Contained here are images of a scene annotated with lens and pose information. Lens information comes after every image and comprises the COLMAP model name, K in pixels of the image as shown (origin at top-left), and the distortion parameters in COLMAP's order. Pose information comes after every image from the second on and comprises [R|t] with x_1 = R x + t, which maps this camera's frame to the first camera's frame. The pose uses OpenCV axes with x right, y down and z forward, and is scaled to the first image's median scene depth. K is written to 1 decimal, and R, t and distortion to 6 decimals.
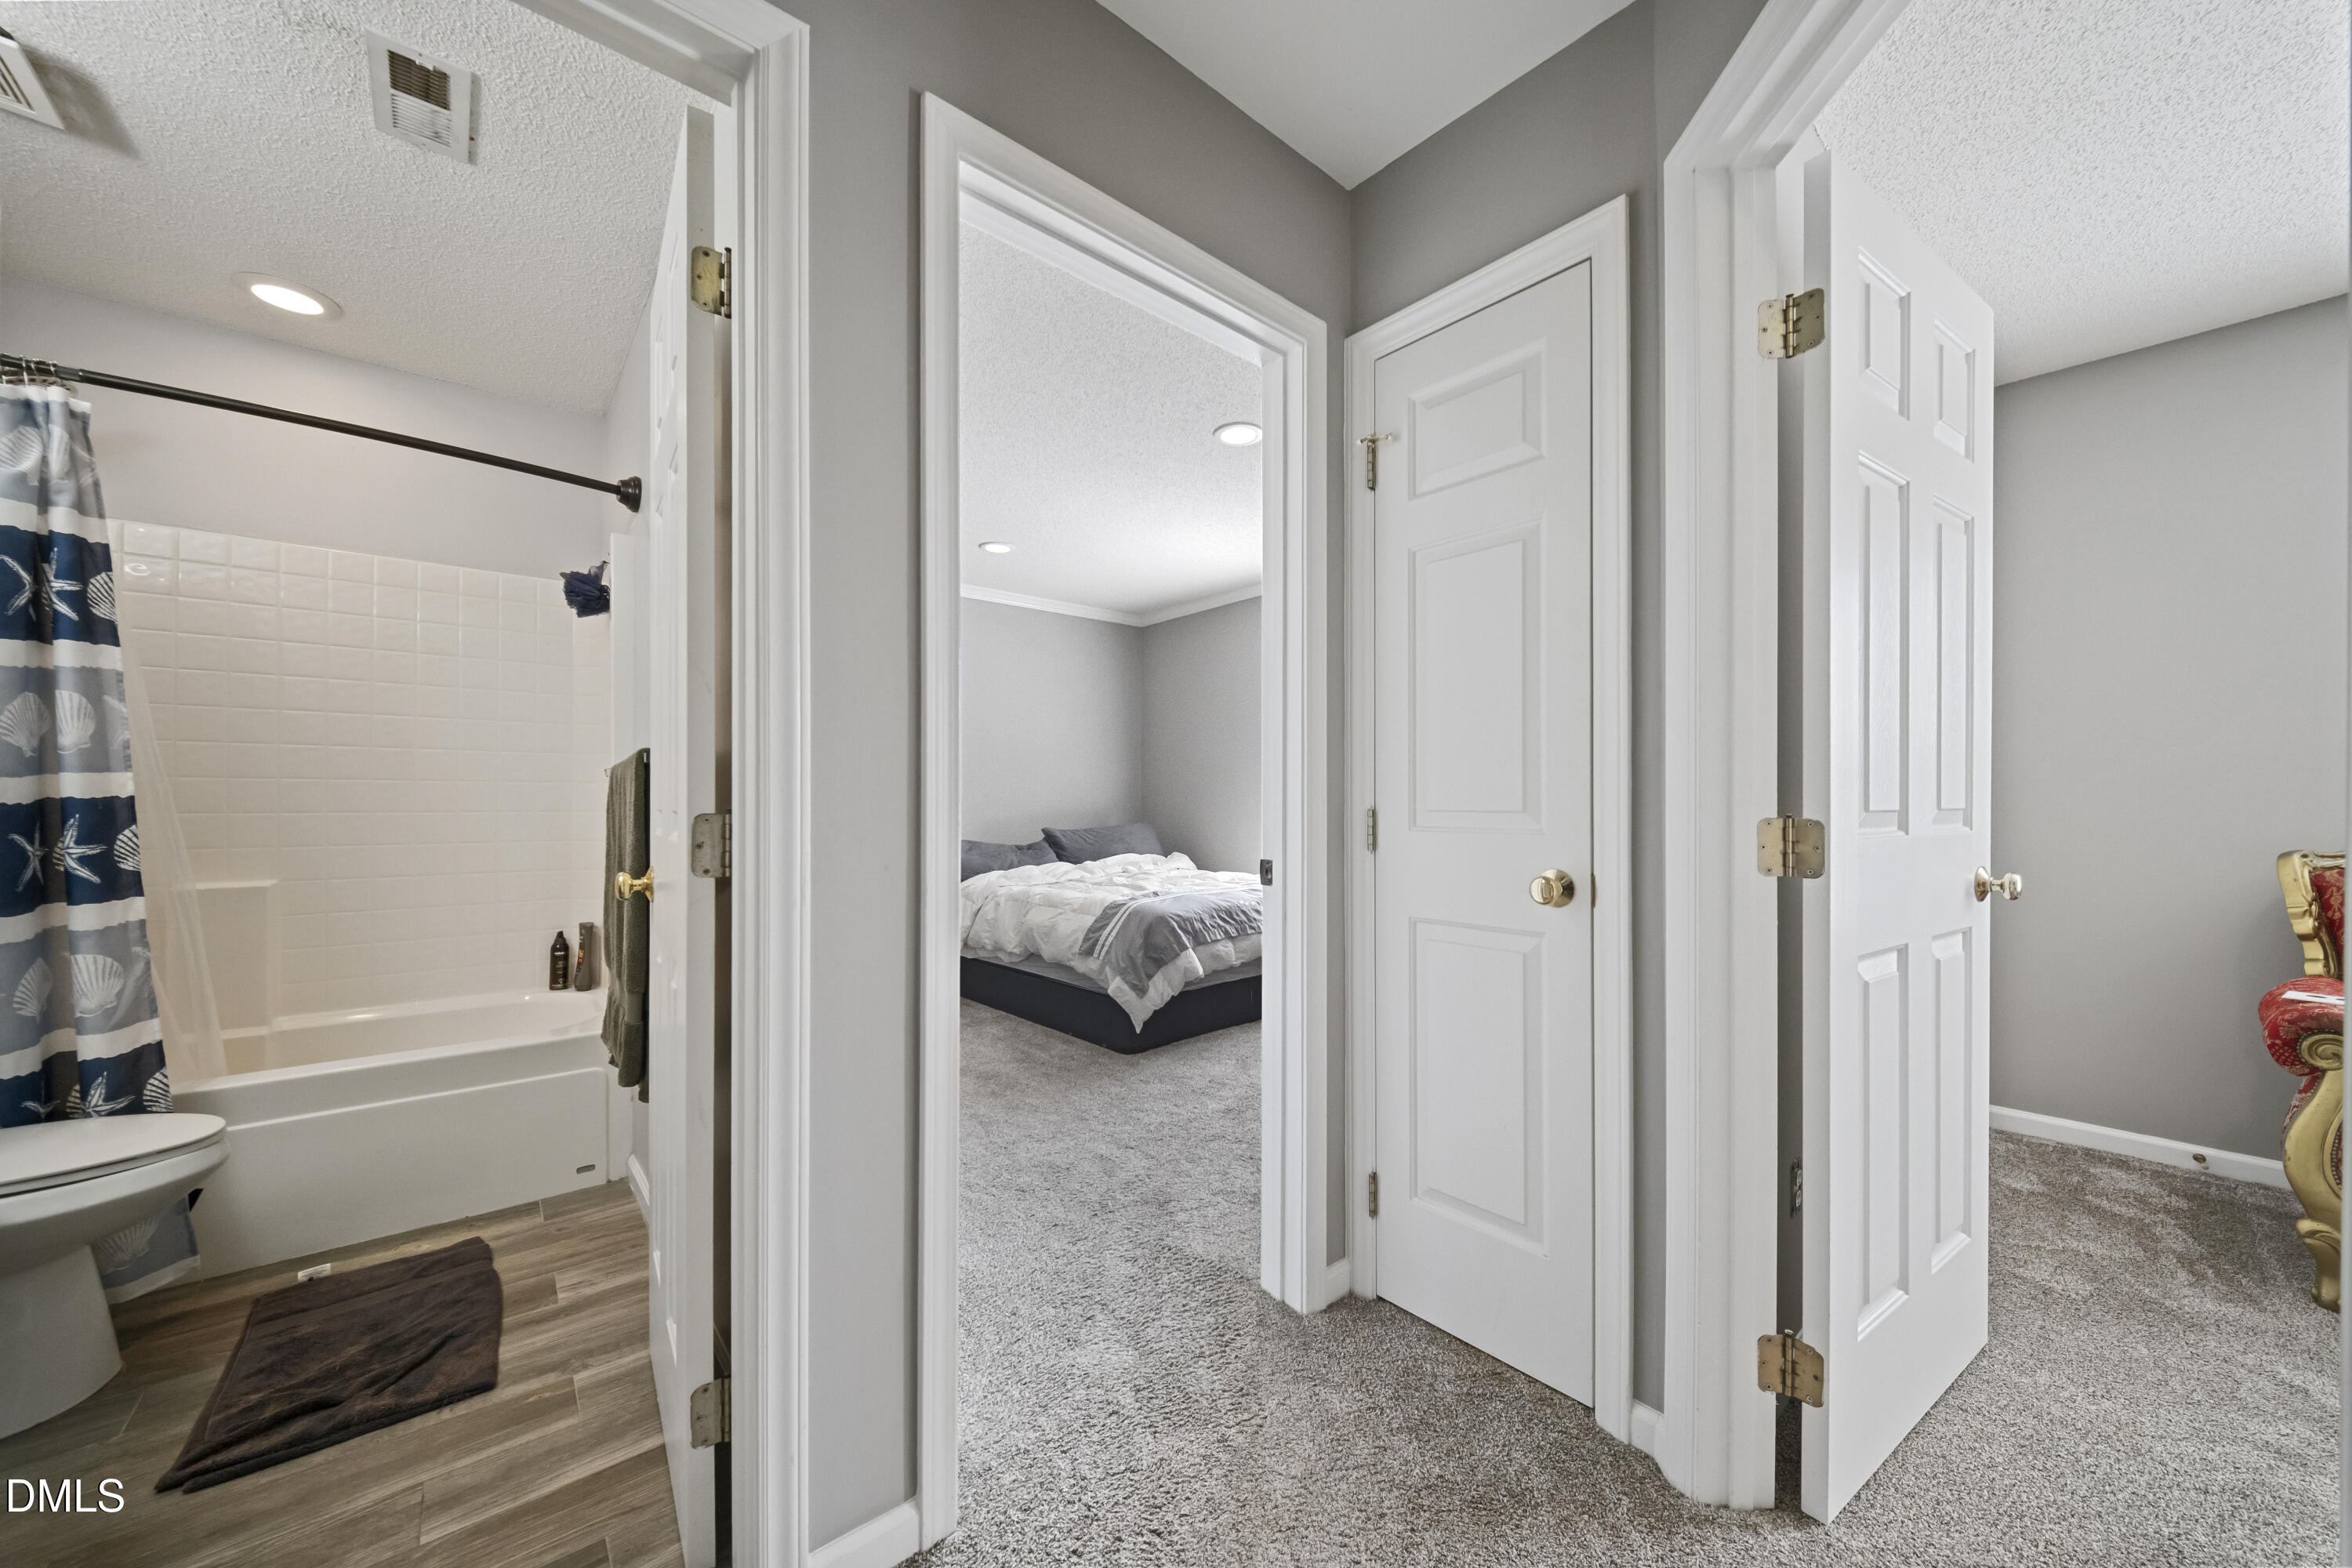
lens RADIAL K [[830.3, 0, 1176.0], [0, 830.3, 784.0], [0, 0, 1]] dist [0.000123, -0.003077]
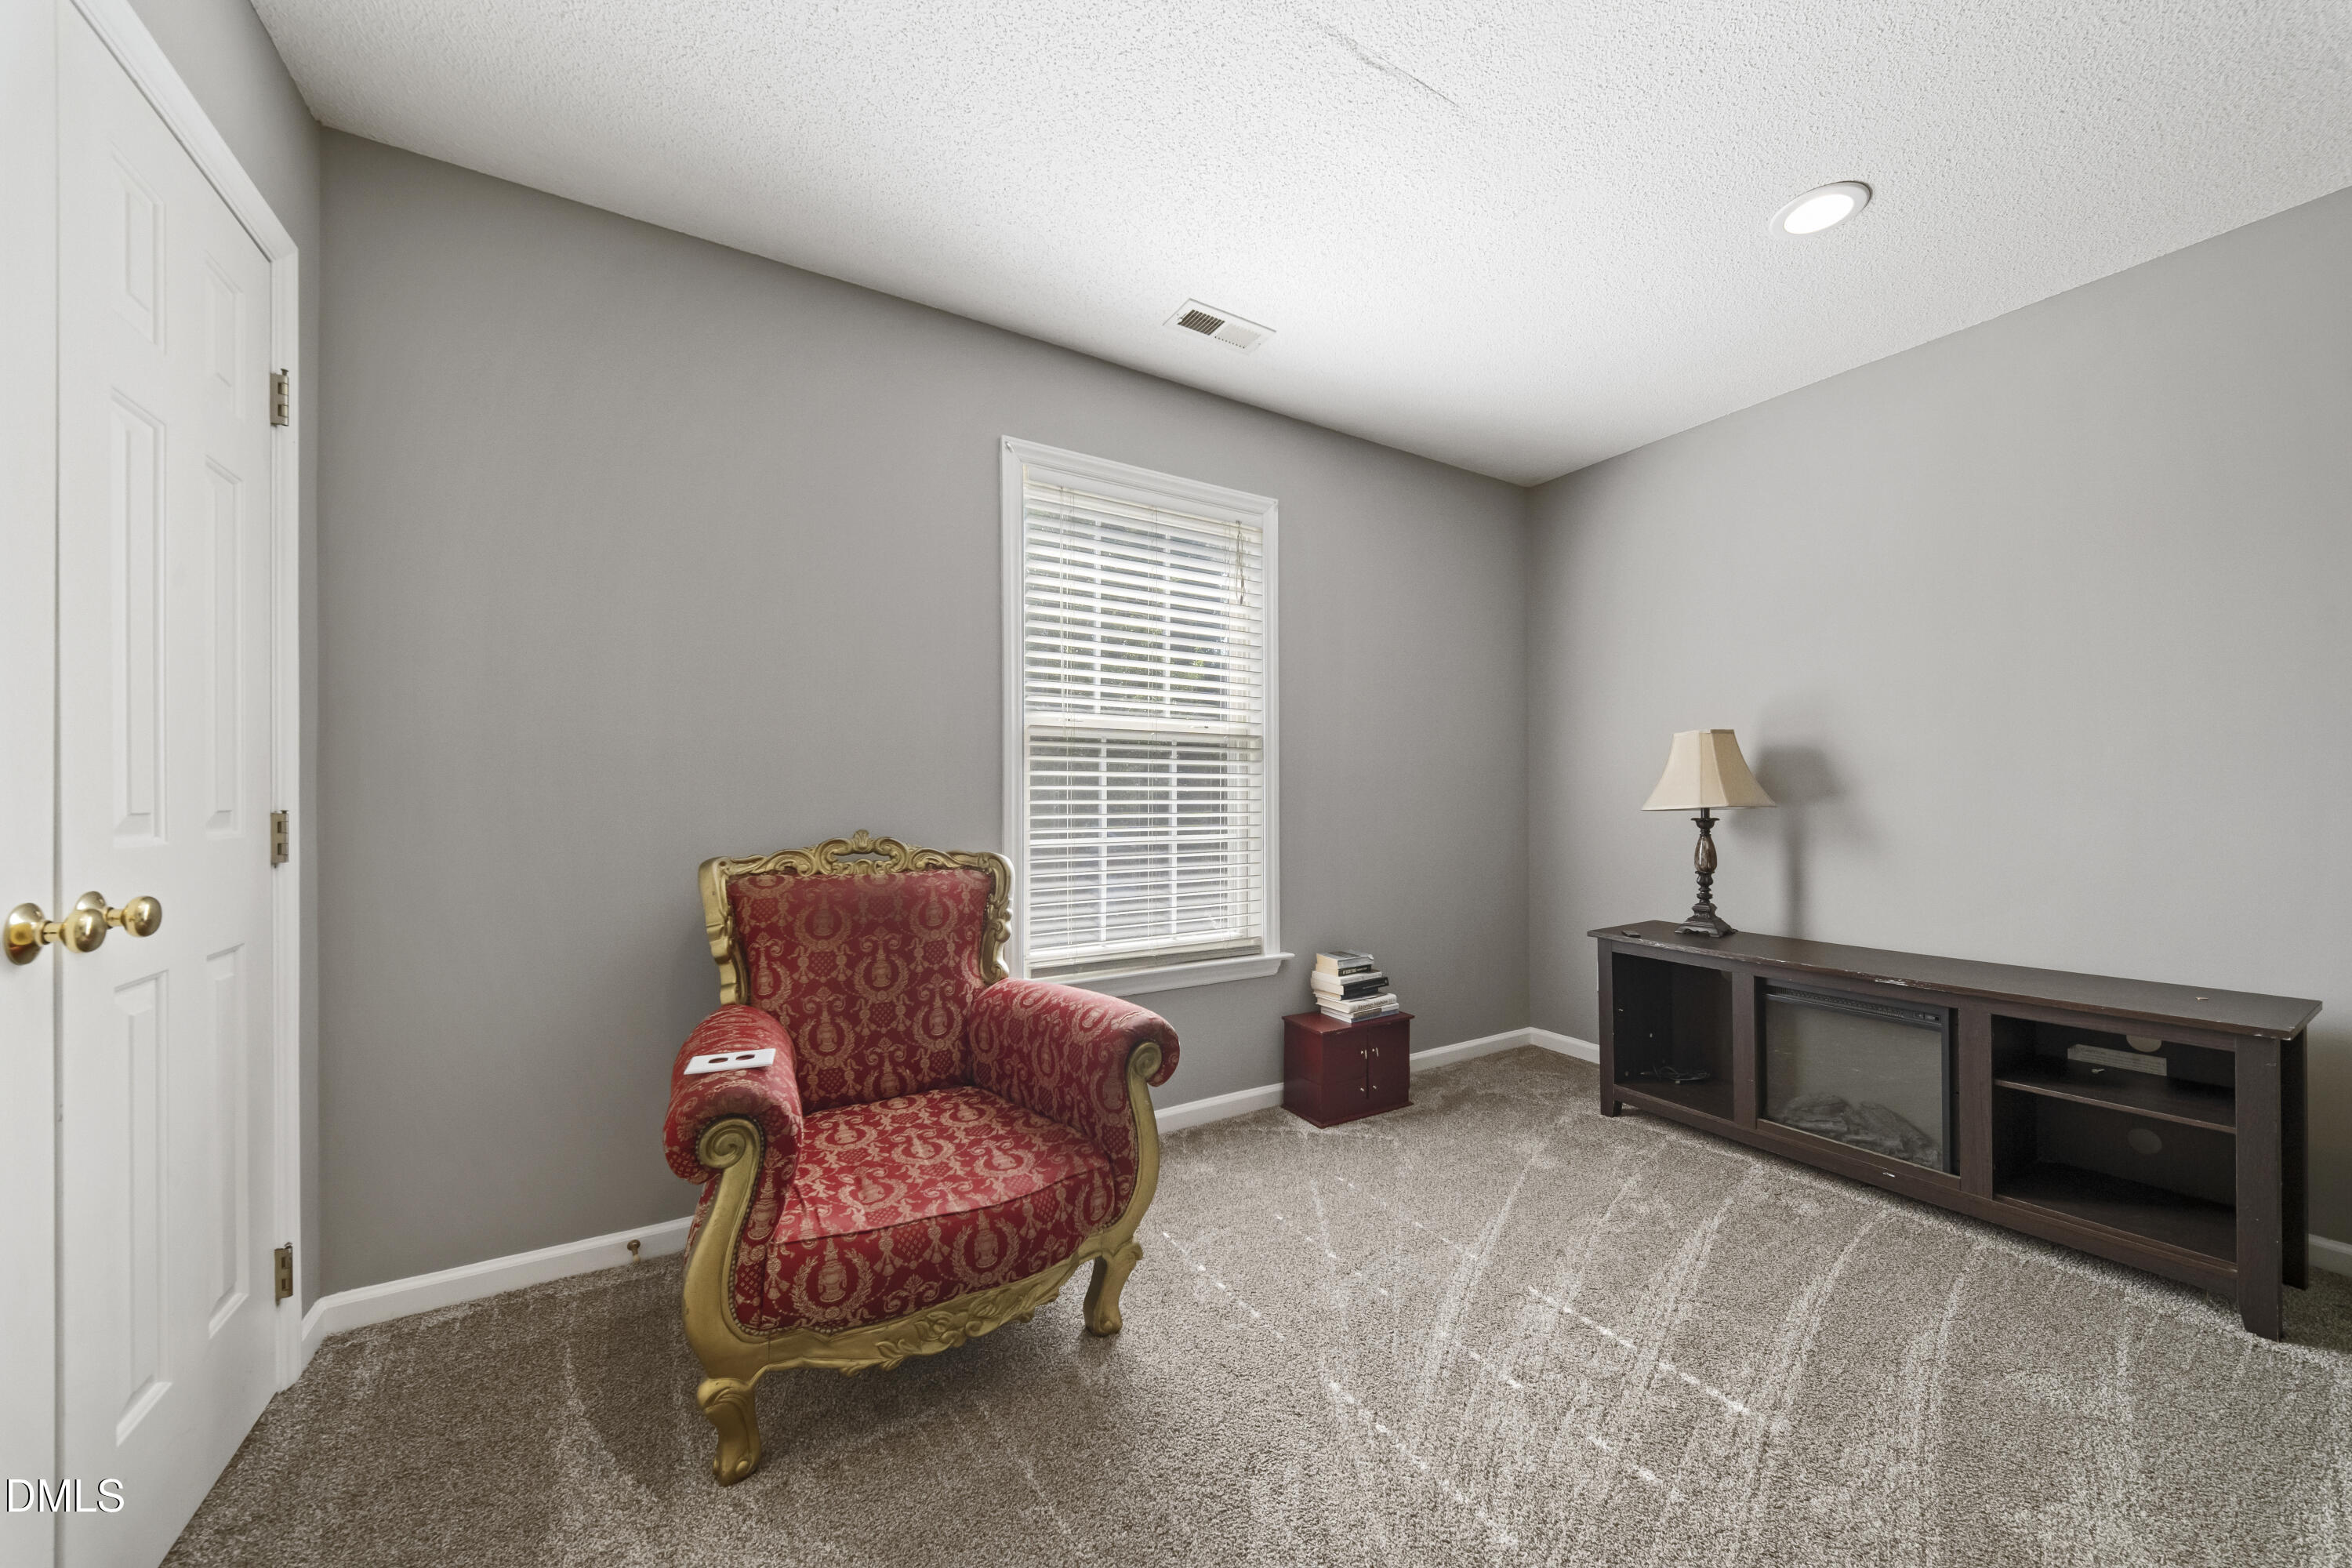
lens RADIAL K [[830.3, 0, 1176.0], [0, 830.3, 784.0], [0, 0, 1]] dist [0.000123, -0.003077]
pose [[0.166055, 0.004495, 0.986106, 0.363886], [-0.009285, 0.999952, -0.002995, 0.001799], [-0.986073, -0.008659, 0.166089, 0.237437]]
